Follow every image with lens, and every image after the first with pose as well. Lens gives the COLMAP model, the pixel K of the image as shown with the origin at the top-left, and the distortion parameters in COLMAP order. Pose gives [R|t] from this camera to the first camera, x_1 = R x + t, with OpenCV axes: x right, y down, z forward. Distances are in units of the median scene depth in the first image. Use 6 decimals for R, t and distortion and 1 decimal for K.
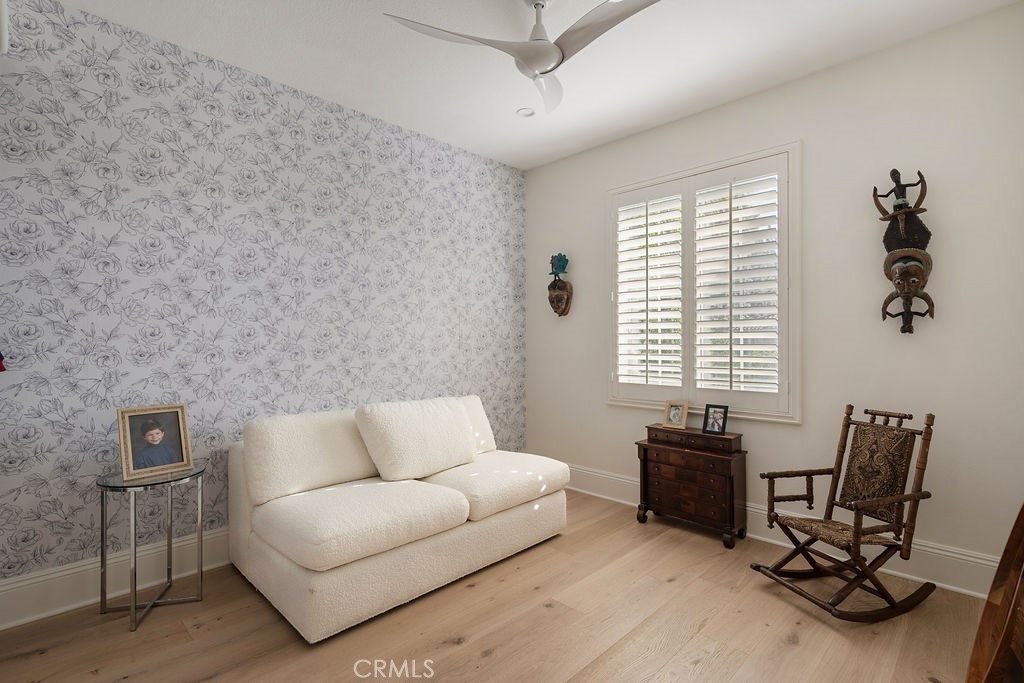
lens RADIAL K [[486.3, 0, 511.5], [0, 486.3, 335.1], [0, 0, 1]] dist [0.001040, 0.000364]
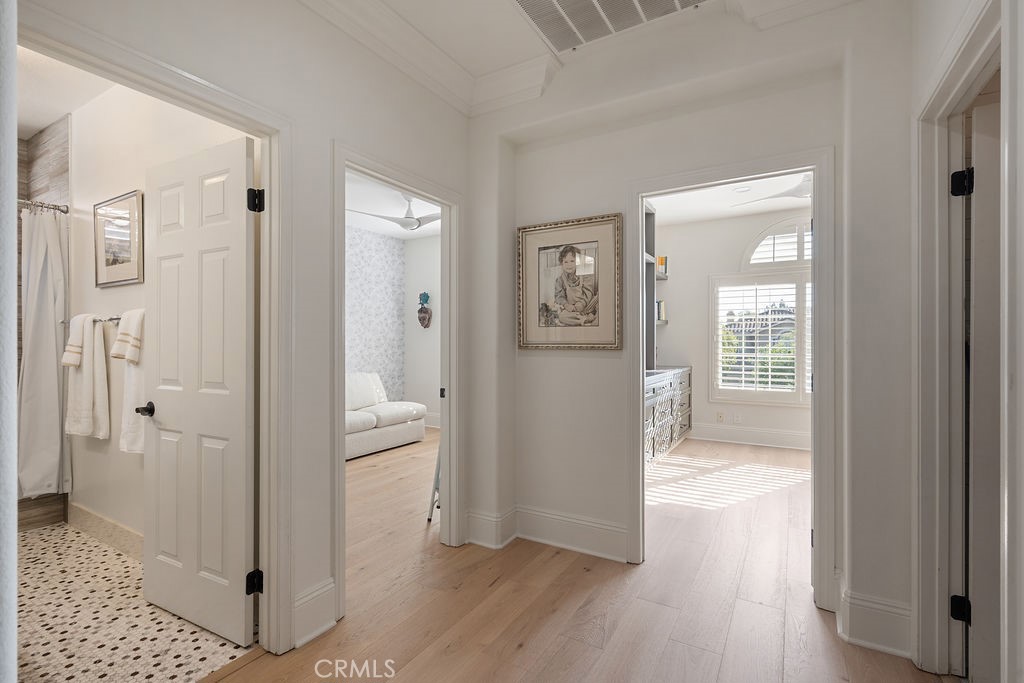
lens RADIAL K [[472.5, 0, 512.0], [0, 472.5, 341.5], [0, 0, 1]] dist [-0.000766, 0.000427]
pose [[0.969500, 0.002765, 0.245076, -0.012339], [-0.004936, 0.999954, 0.008243, -0.006363], [-0.245042, -0.009202, 0.969469, -0.729096]]
